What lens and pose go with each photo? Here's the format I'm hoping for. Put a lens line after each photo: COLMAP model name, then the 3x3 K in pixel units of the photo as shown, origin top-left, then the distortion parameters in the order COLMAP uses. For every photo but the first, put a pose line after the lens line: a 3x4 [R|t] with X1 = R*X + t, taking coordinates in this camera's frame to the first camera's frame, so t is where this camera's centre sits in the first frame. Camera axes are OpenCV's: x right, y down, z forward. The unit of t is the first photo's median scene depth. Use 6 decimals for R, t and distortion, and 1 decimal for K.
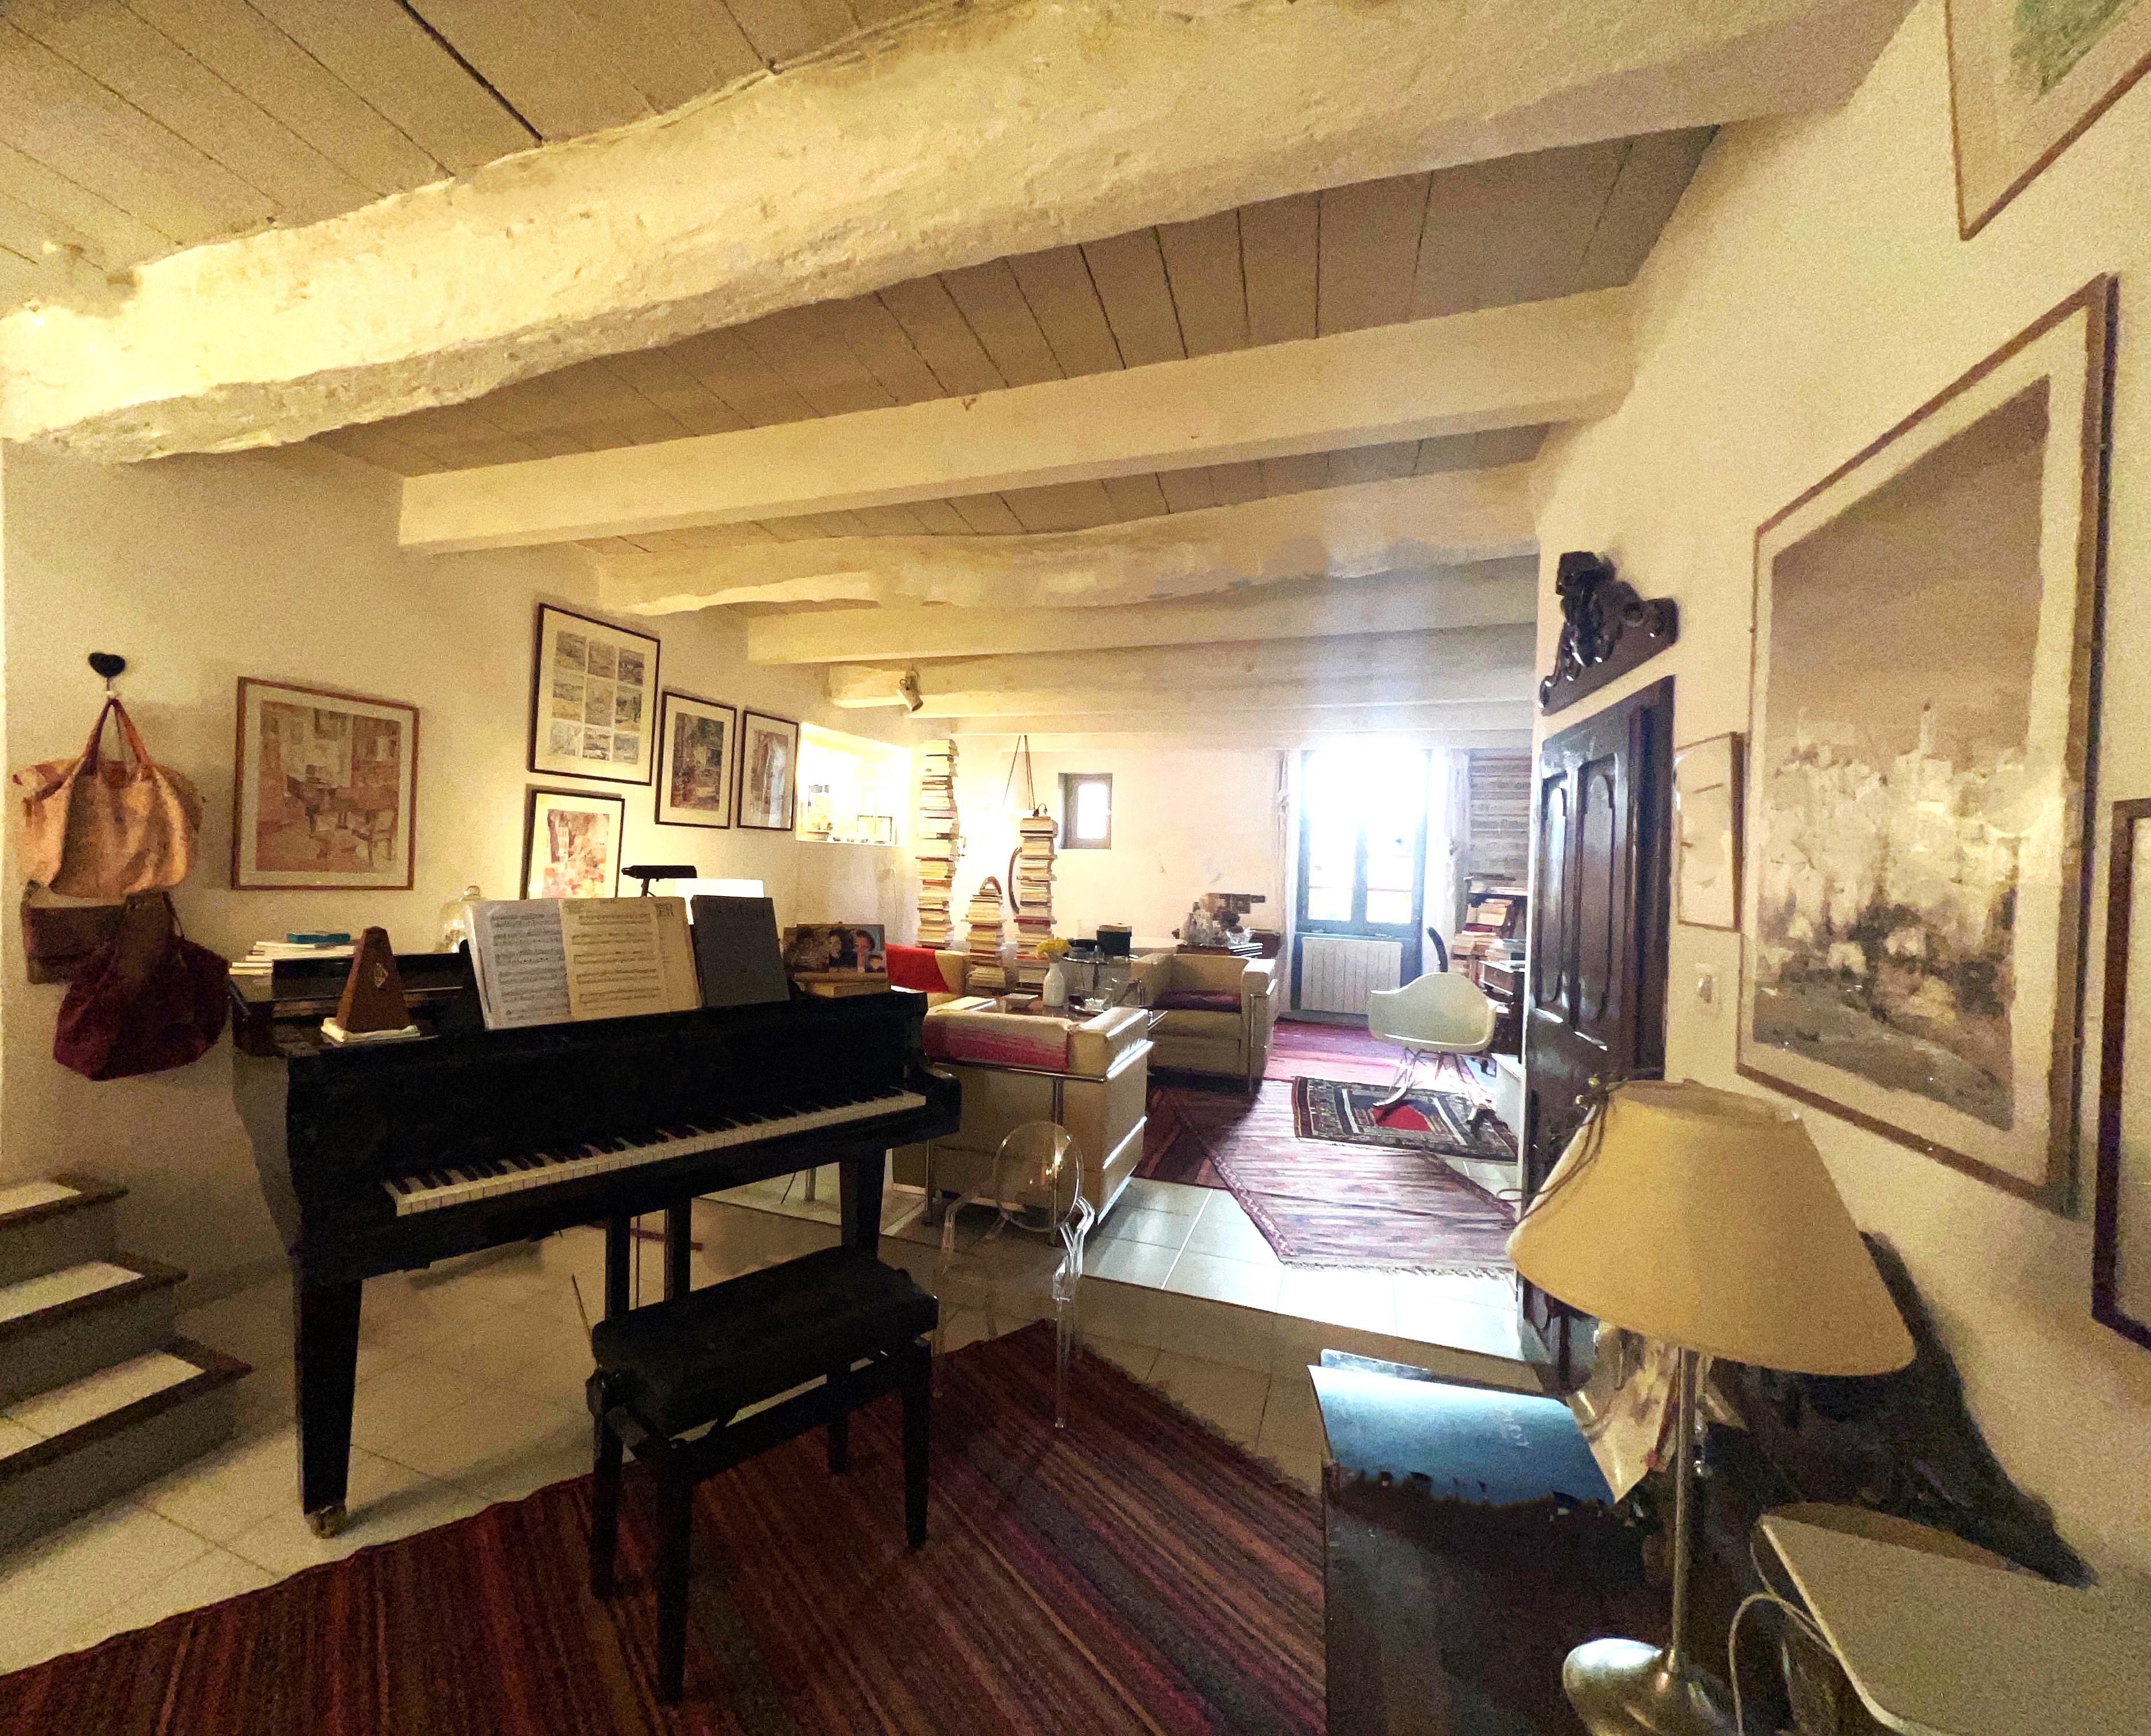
lens RADIAL K [[947.6, 0, 973.9], [0, 947.6, 864.2], [0, 0, 1]] dist [0.000238, 0.000080]
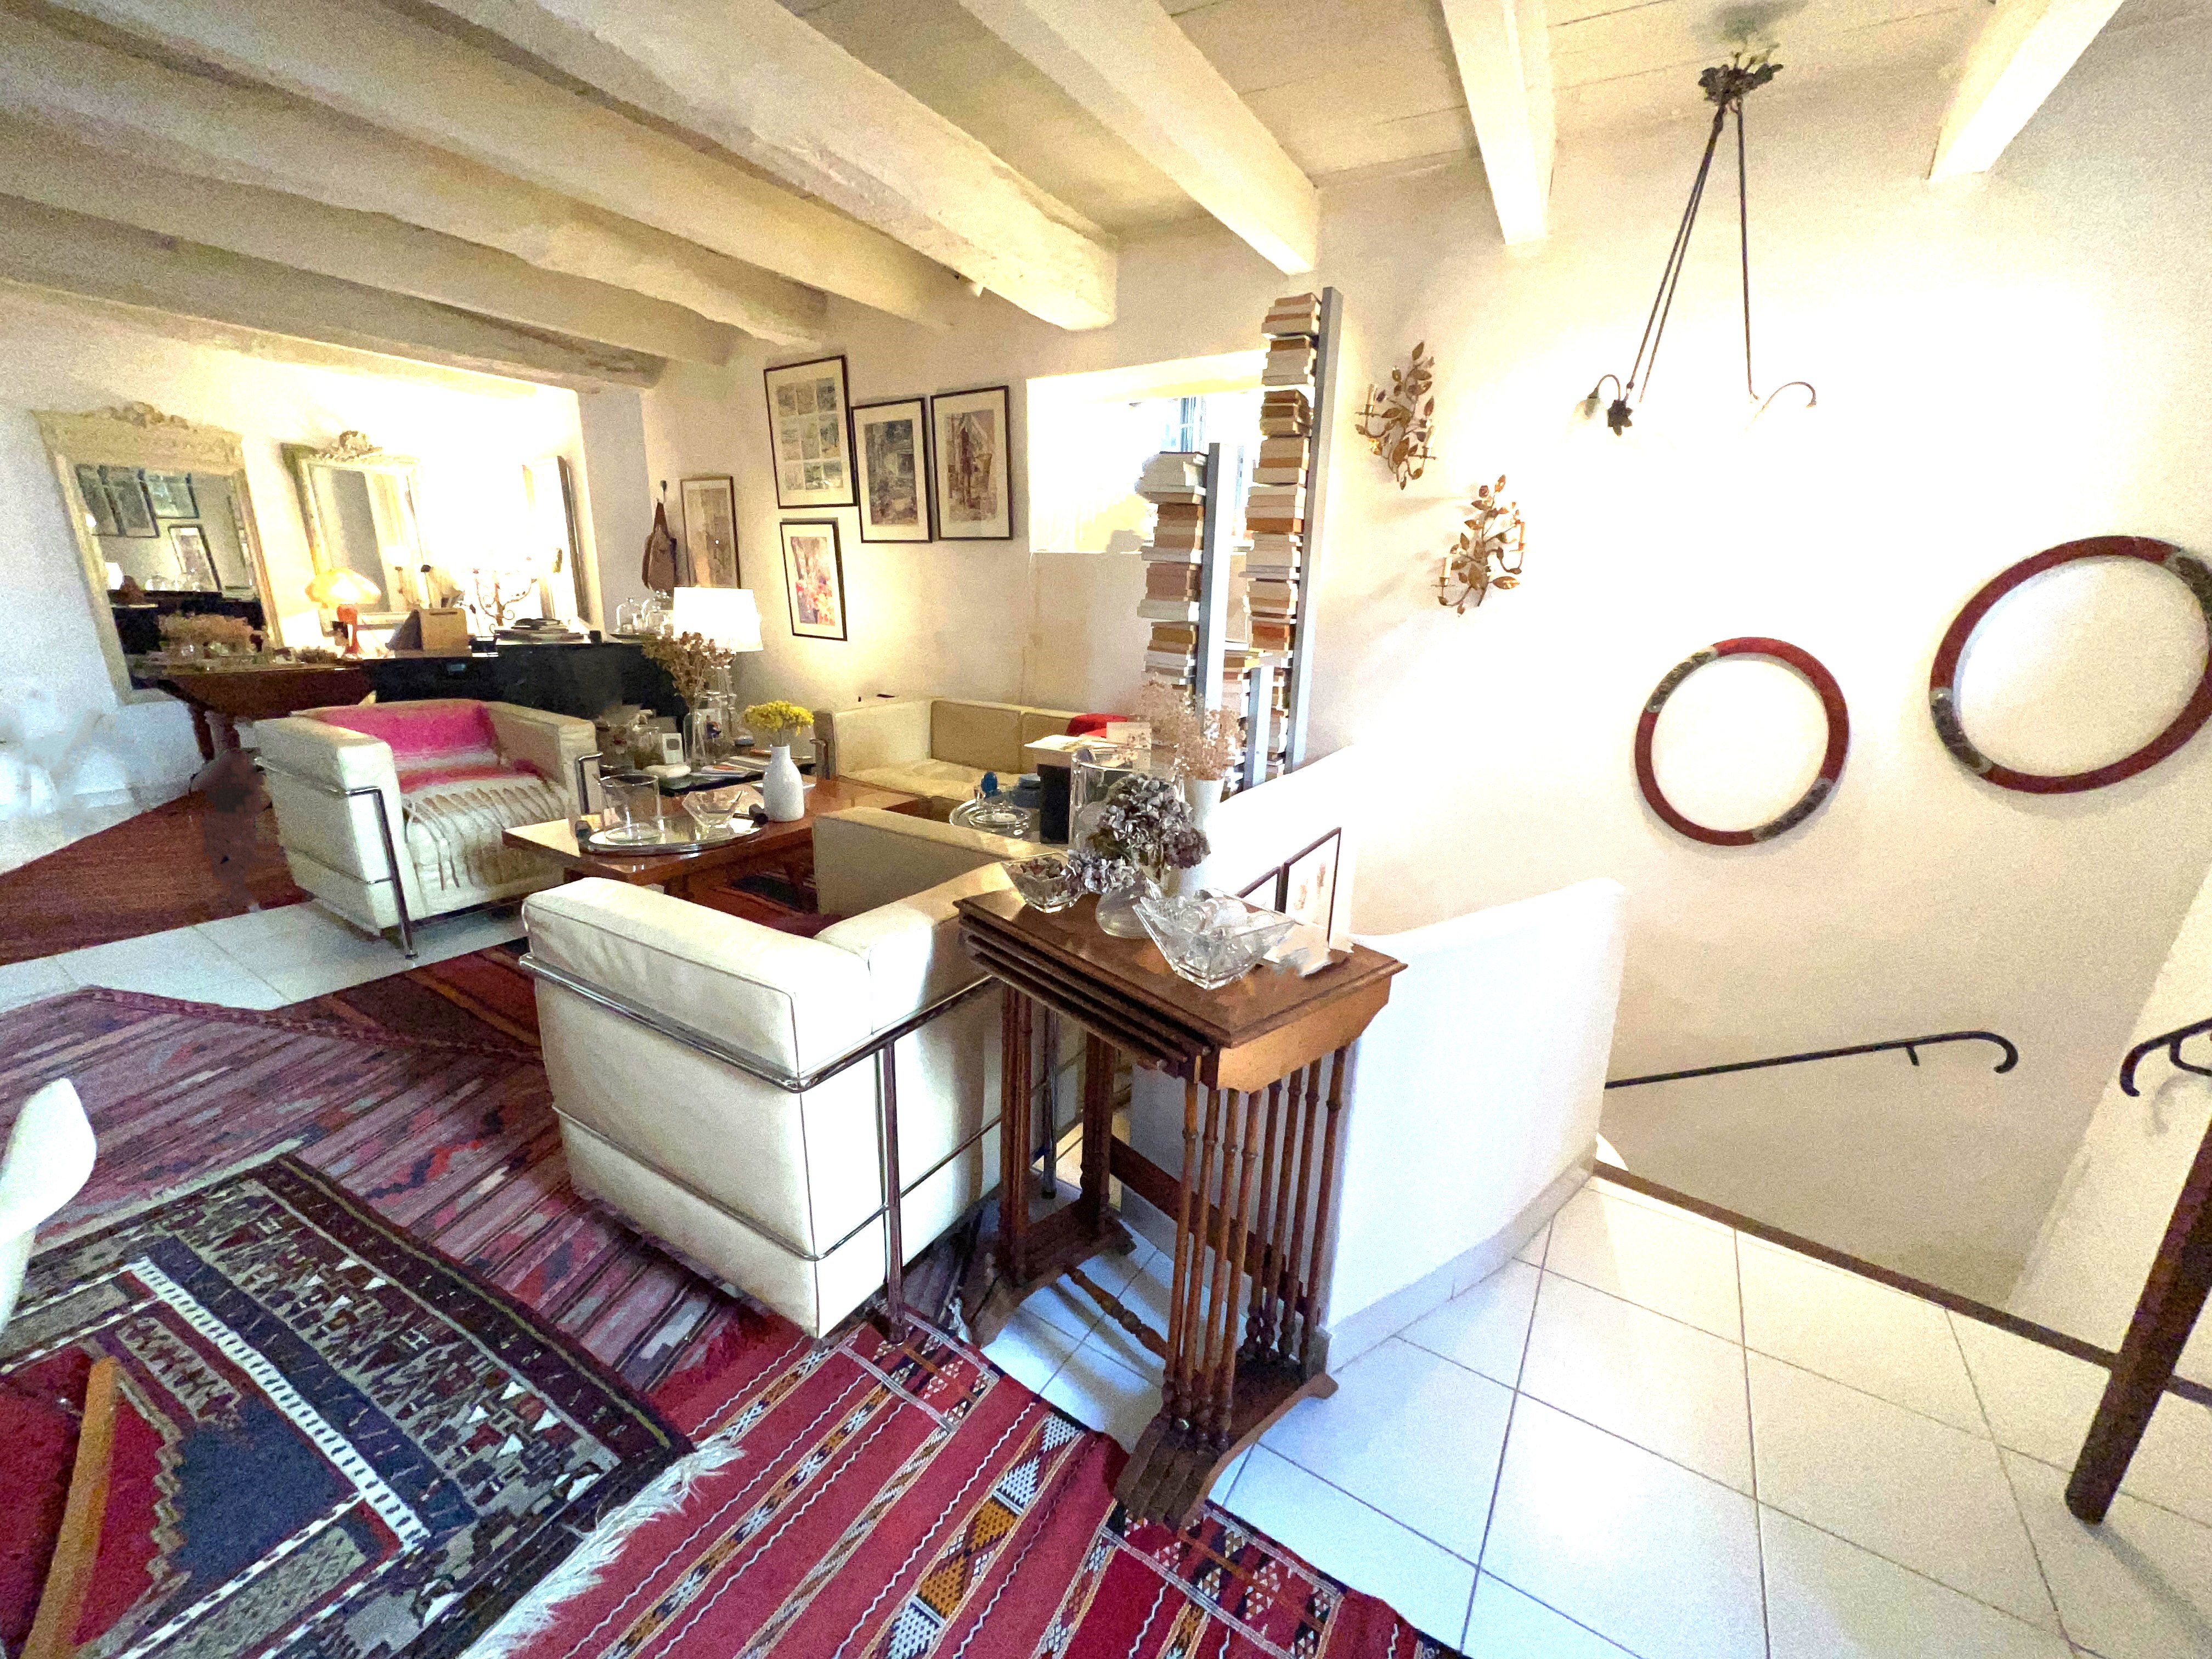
lens RADIAL K [[889.2, 0, 1095.9], [0, 889.2, 829.7], [0, 0, 1]] dist [-0.001510, -0.000405]
pose [[-0.185244, 0.221394, -0.957428, 0.533814], [-0.041742, 0.971639, 0.232756, 0.022590], [0.981806, 0.083082, -0.170749, 1.201773]]
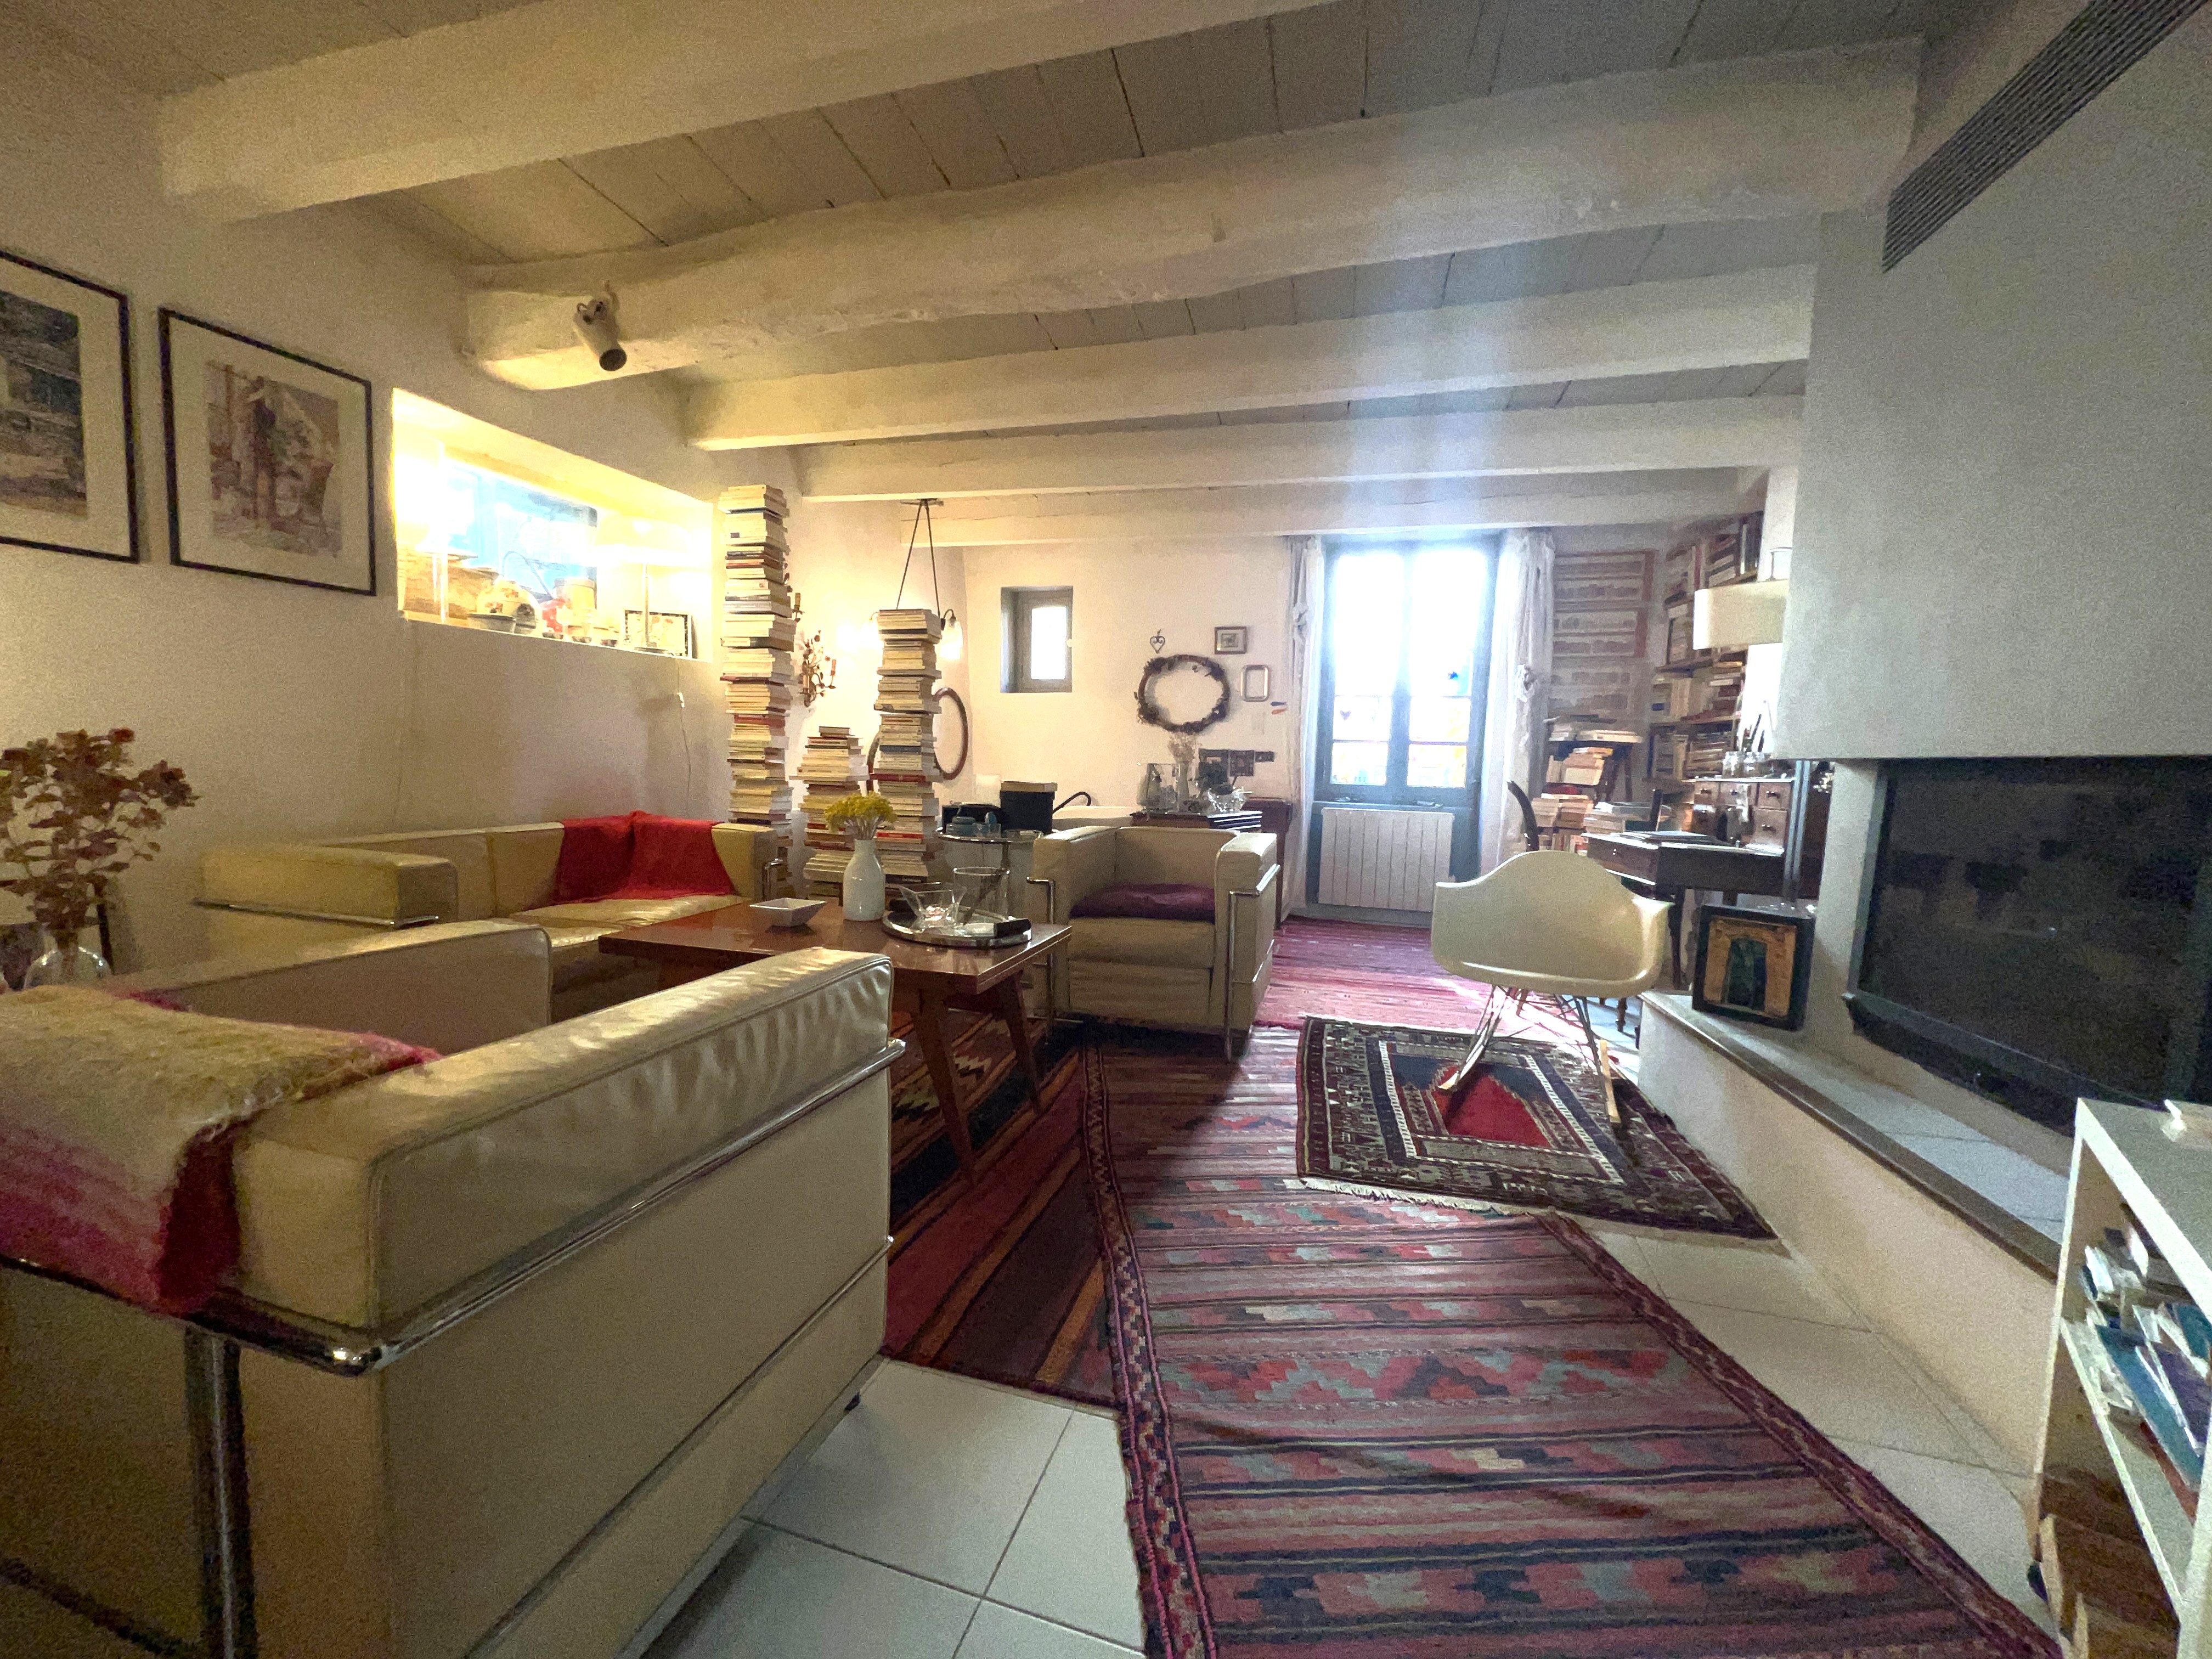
lens RADIAL K [[889.2, 0, 1095.9], [0, 889.2, 829.7], [0, 0, 1]] dist [-0.001510, -0.000405]
pose [[0.996834, -0.009563, 0.078938, 0.165597], [0.003305, 0.996867, 0.079026, 0.056078], [-0.079447, -0.078515, 0.993742, 0.464216]]
